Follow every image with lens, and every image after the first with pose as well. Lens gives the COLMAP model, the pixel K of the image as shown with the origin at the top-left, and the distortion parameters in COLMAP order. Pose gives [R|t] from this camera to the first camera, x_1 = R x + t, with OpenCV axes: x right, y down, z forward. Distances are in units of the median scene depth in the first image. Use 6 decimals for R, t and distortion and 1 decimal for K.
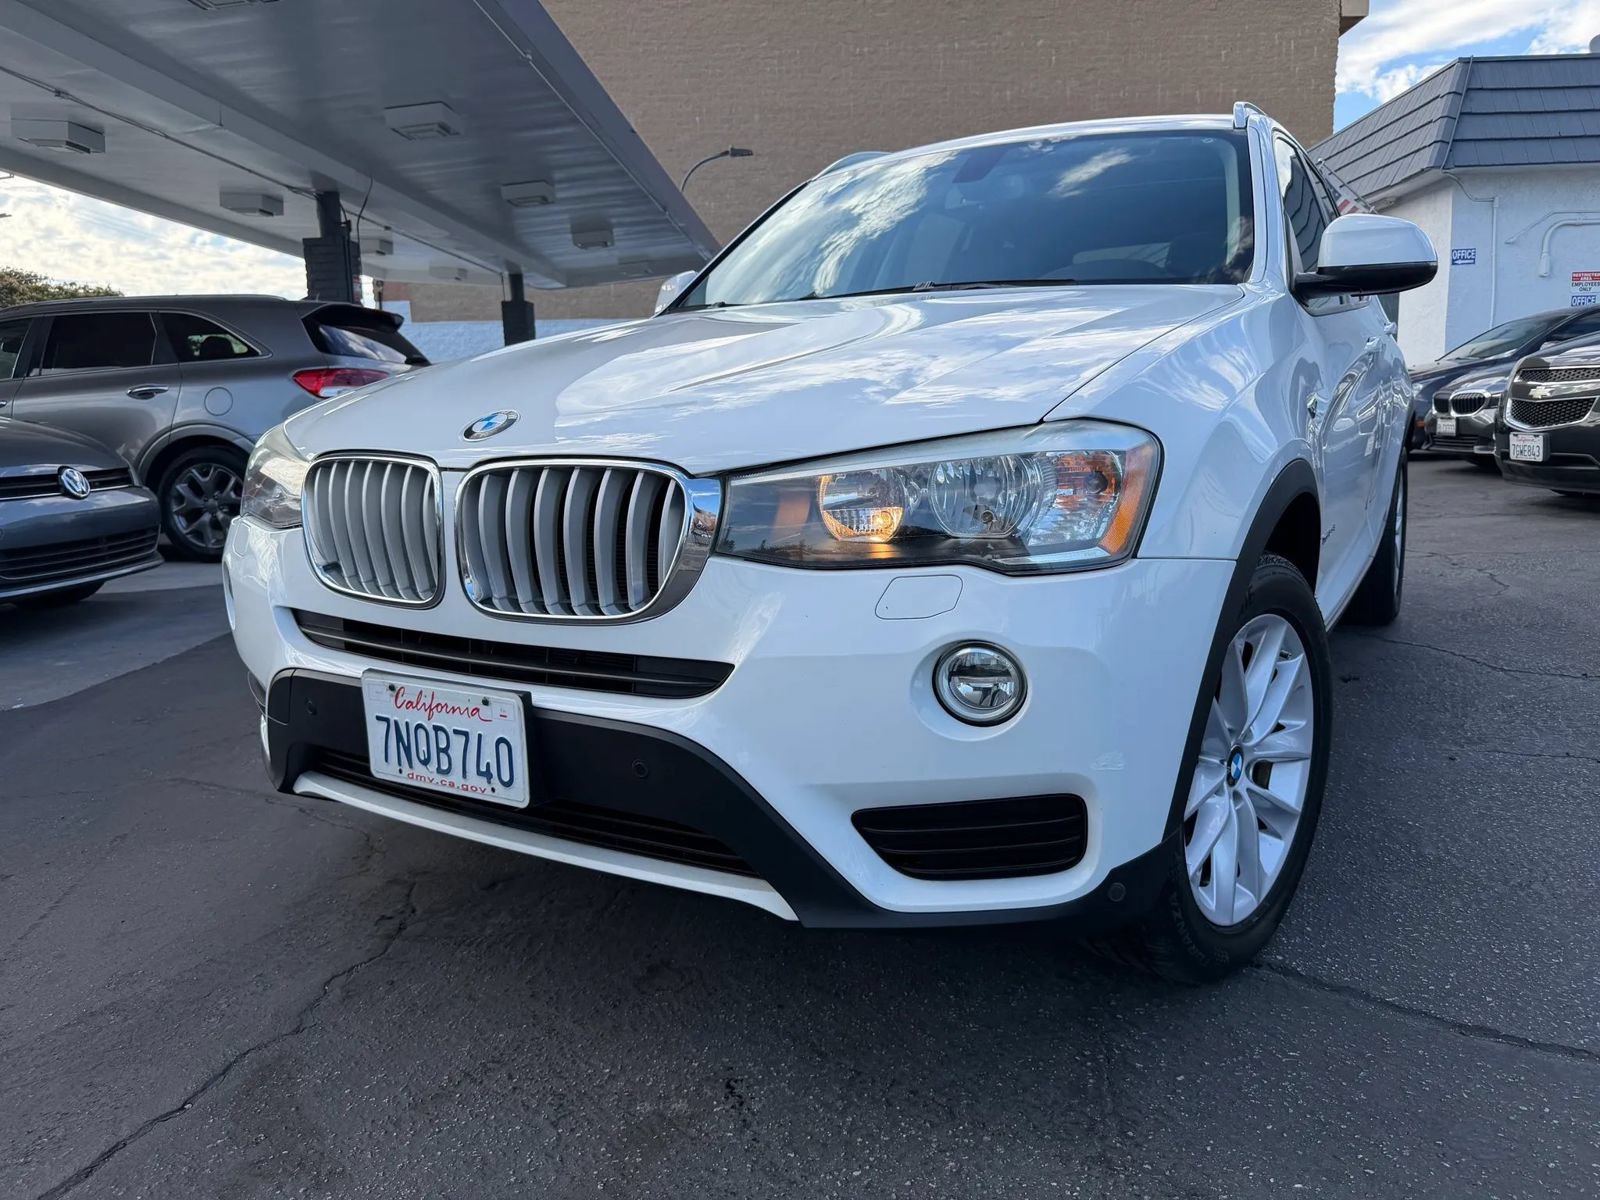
lens RADIAL K [[1146.6, 0, 799.2], [0, 1146.6, 593.3], [0, 0, 1]] dist [0.011641, -0.015208]
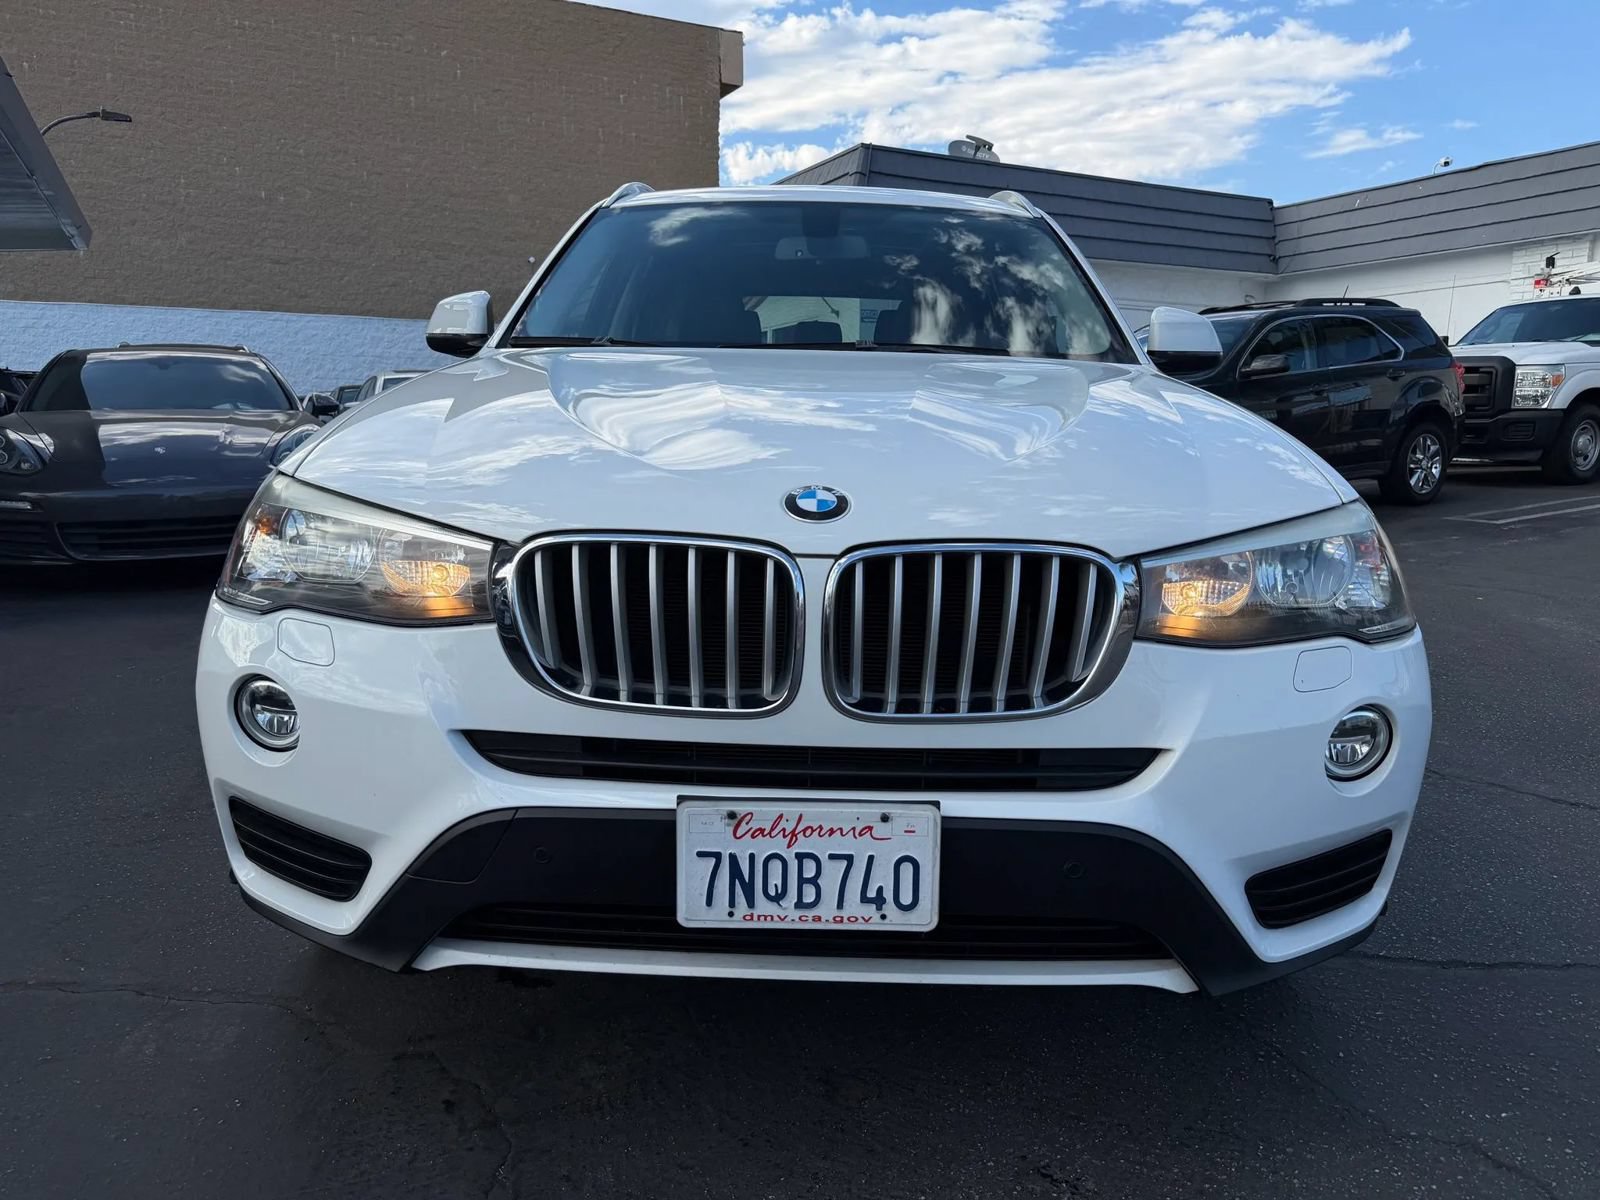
lens RADIAL K [[1146.6, 0, 797.8], [0, 1146.6, 600.4], [0, 0, 1]] dist [0.011641, -0.015208]
pose [[0.864107, -0.045203, 0.501274, -0.574127], [0.049557, 0.998761, 0.004637, -0.060062], [-0.500862, 0.020835, 0.865276, 0.199594]]
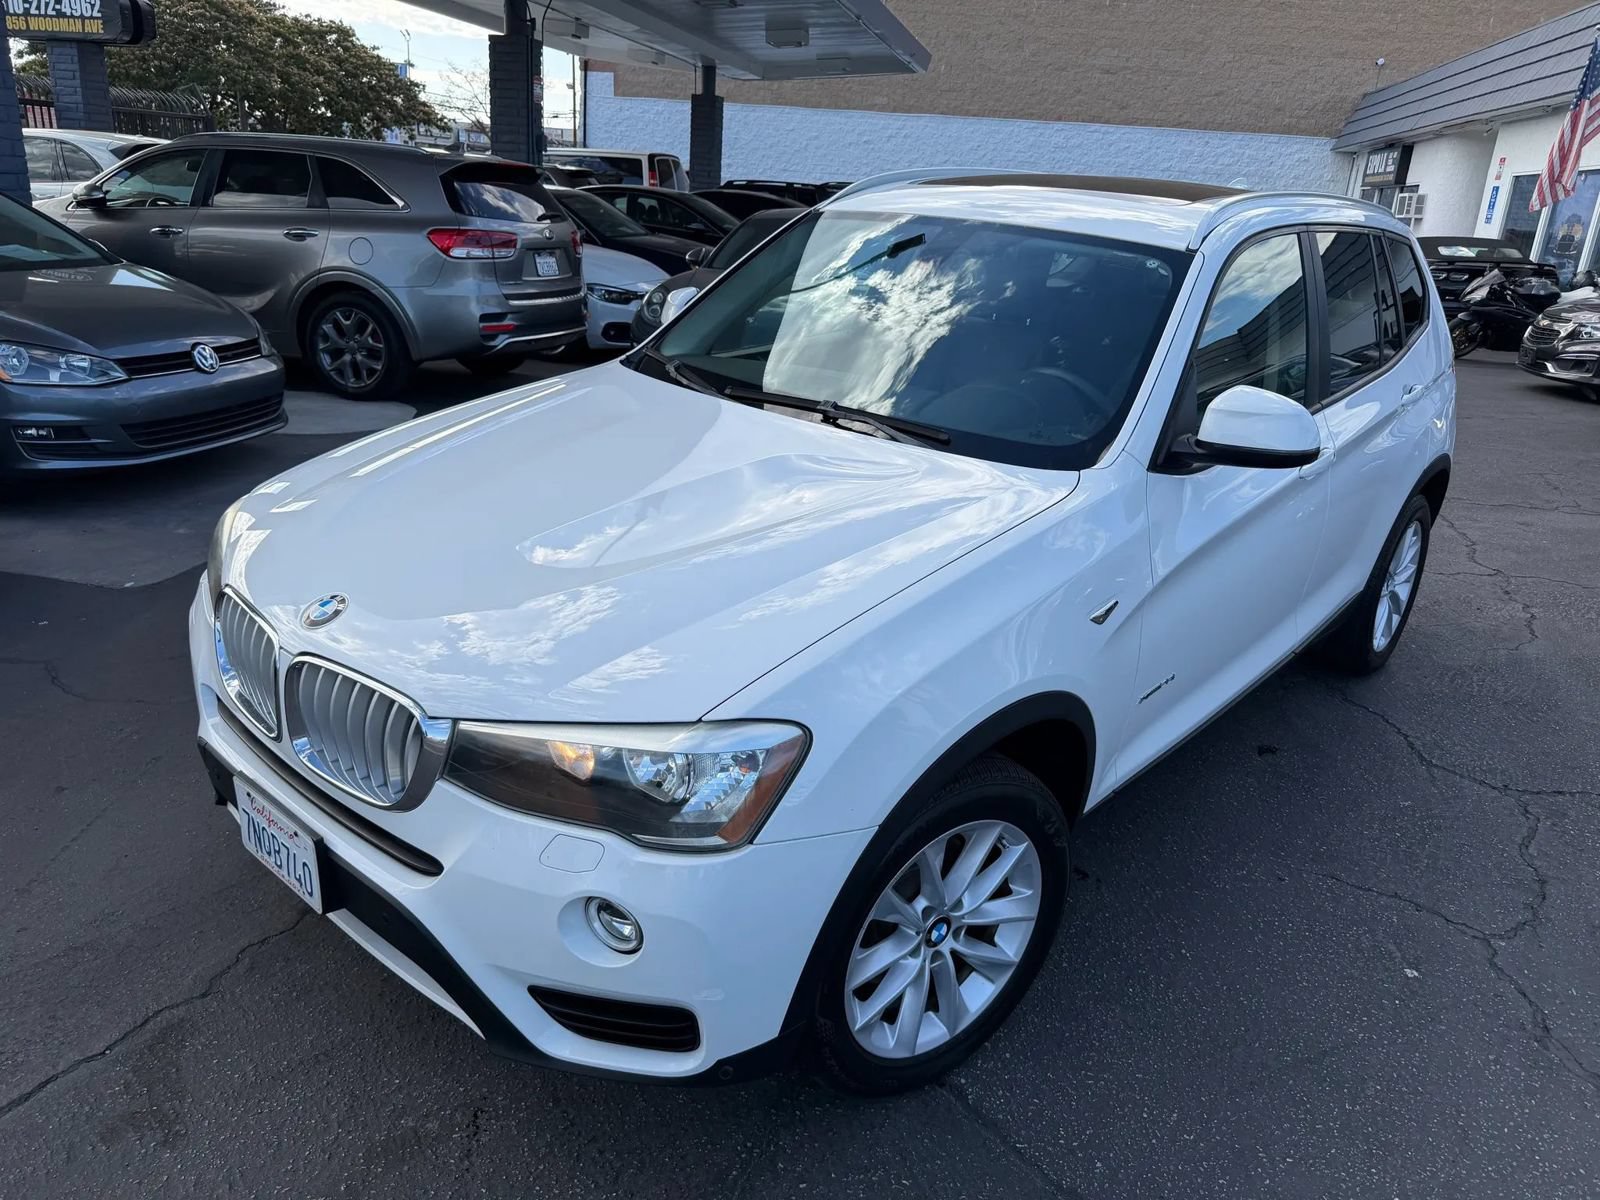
lens RADIAL K [[1146.6, 0, 803.9], [0, 1146.6, 596.1], [0, 0, 1]] dist [0.011641, -0.015208]
pose [[0.979650, 0.145056, -0.138728, 0.329923], [-0.117193, 0.974496, 0.191370, -0.368875], [0.162950, -0.171218, 0.971665, -0.105275]]
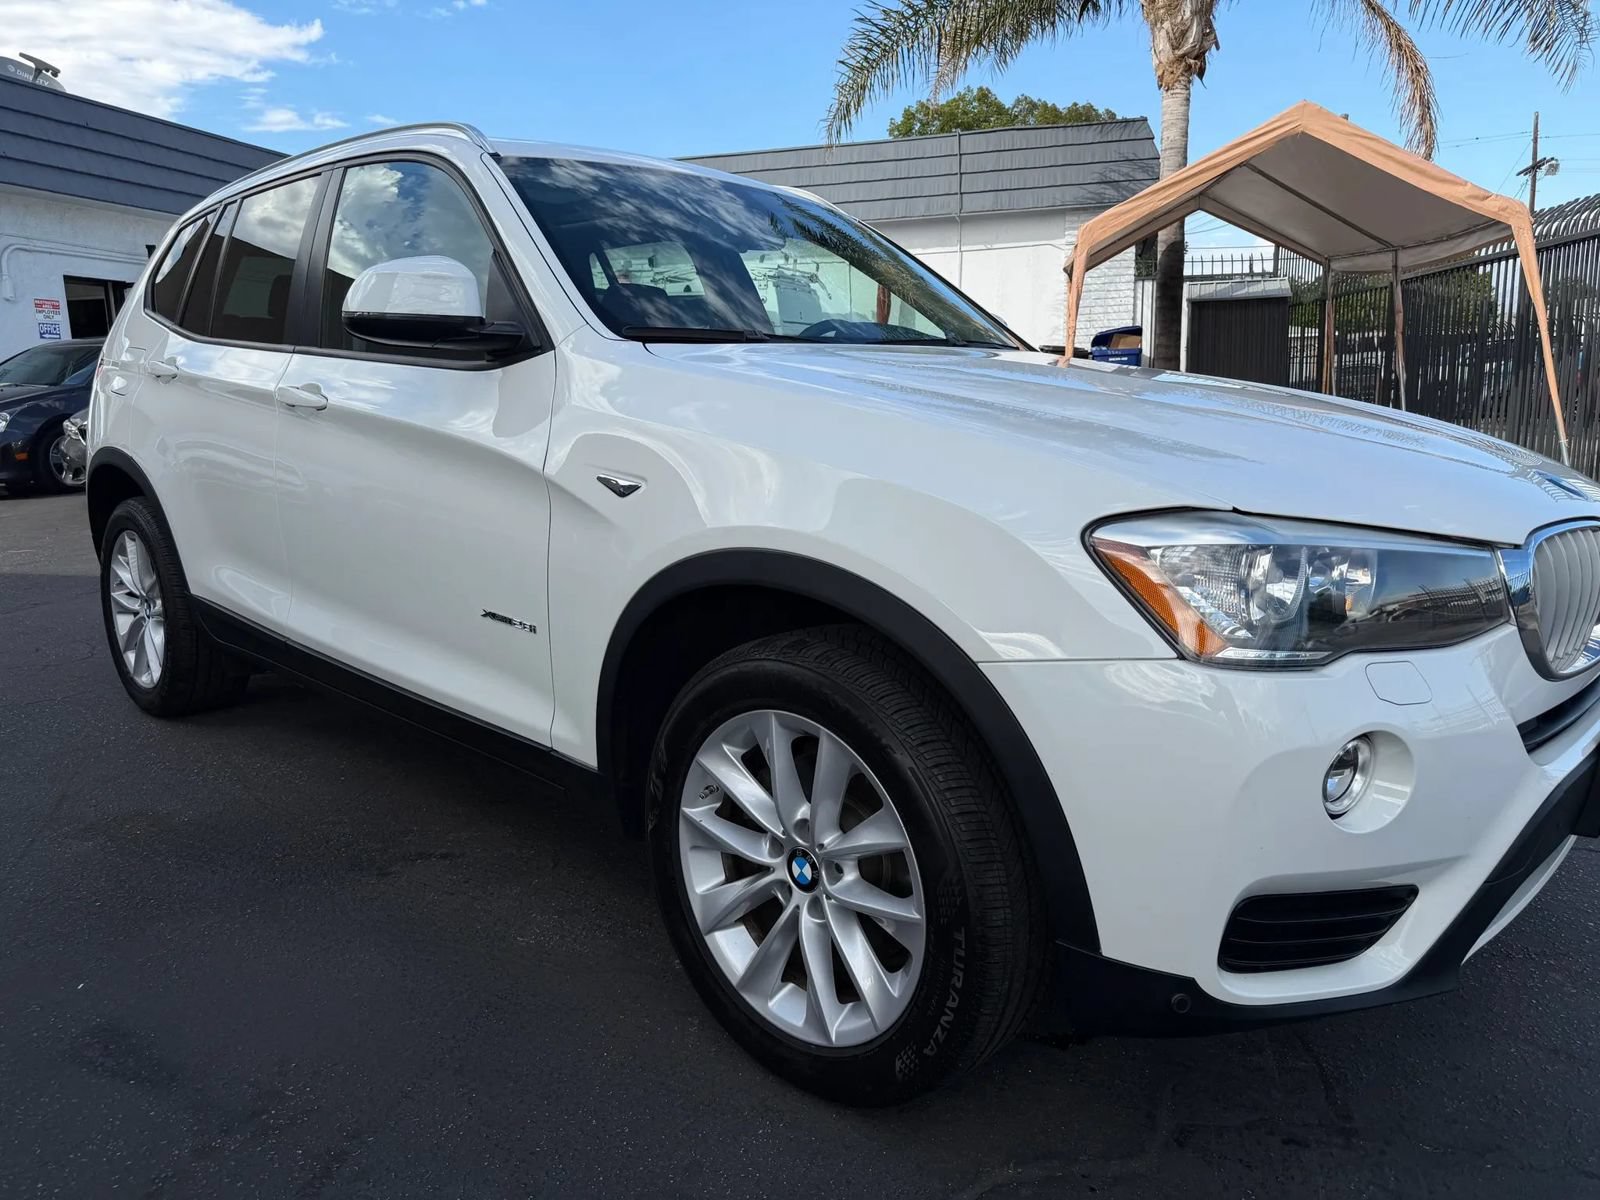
lens RADIAL K [[1146.6, 0, 793.8], [0, 1146.6, 583.8], [0, 0, 1]] dist [0.011641, -0.015208]
pose [[0.213332, -0.139767, 0.966930, -1.191310], [0.168994, 0.980074, 0.104382, -0.231521], [-0.962253, 0.141138, 0.232701, 1.161356]]
